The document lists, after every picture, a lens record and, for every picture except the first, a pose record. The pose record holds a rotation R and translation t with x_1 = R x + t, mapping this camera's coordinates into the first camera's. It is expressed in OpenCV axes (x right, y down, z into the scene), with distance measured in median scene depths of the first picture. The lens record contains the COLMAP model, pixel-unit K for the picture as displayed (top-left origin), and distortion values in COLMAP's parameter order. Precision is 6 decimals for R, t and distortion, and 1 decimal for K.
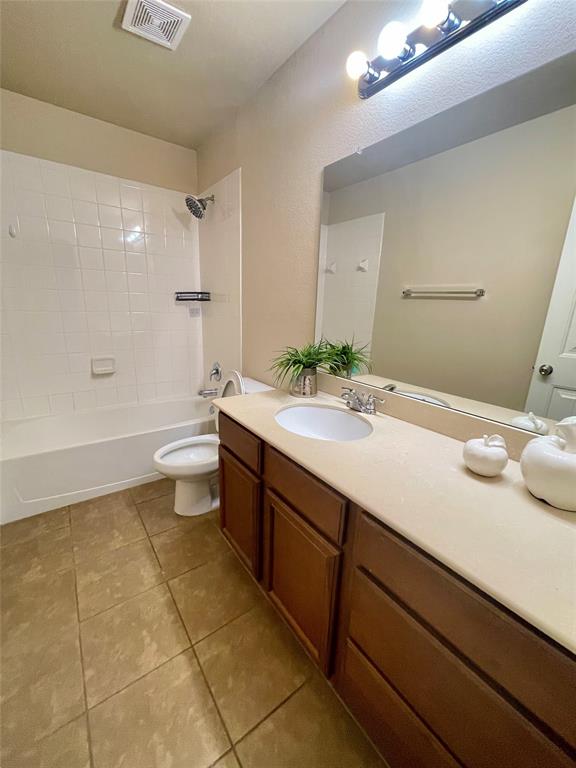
lens RADIAL K [[310.8, 0, 288.2], [0, 310.8, 383.7], [0, 0, 1]] dist [0.000312, -0.000107]
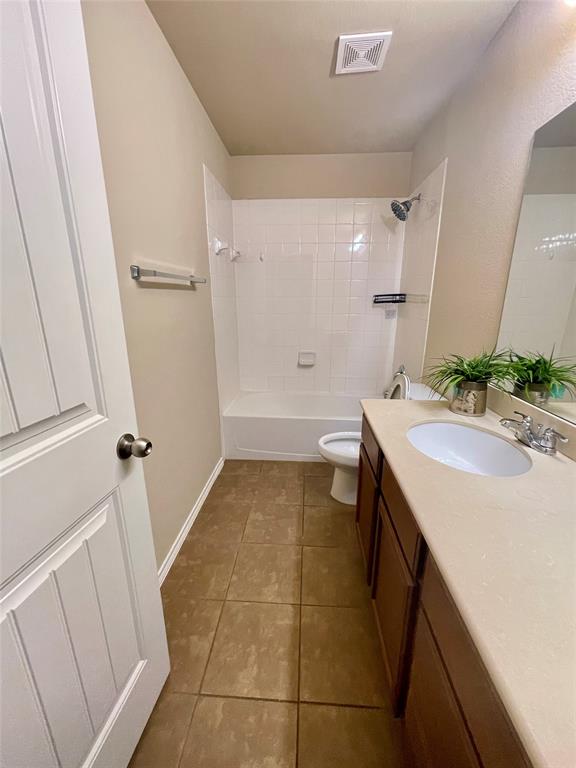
lens RADIAL K [[310.8, 0, 289.6], [0, 310.8, 384.6], [0, 0, 1]] dist [0.000312, -0.000107]
pose [[0.767480, 0.140041, -0.625590, 0.200035], [-0.139095, 0.988978, 0.050743, -0.014482], [0.625801, 0.048073, 0.778500, 0.025802]]
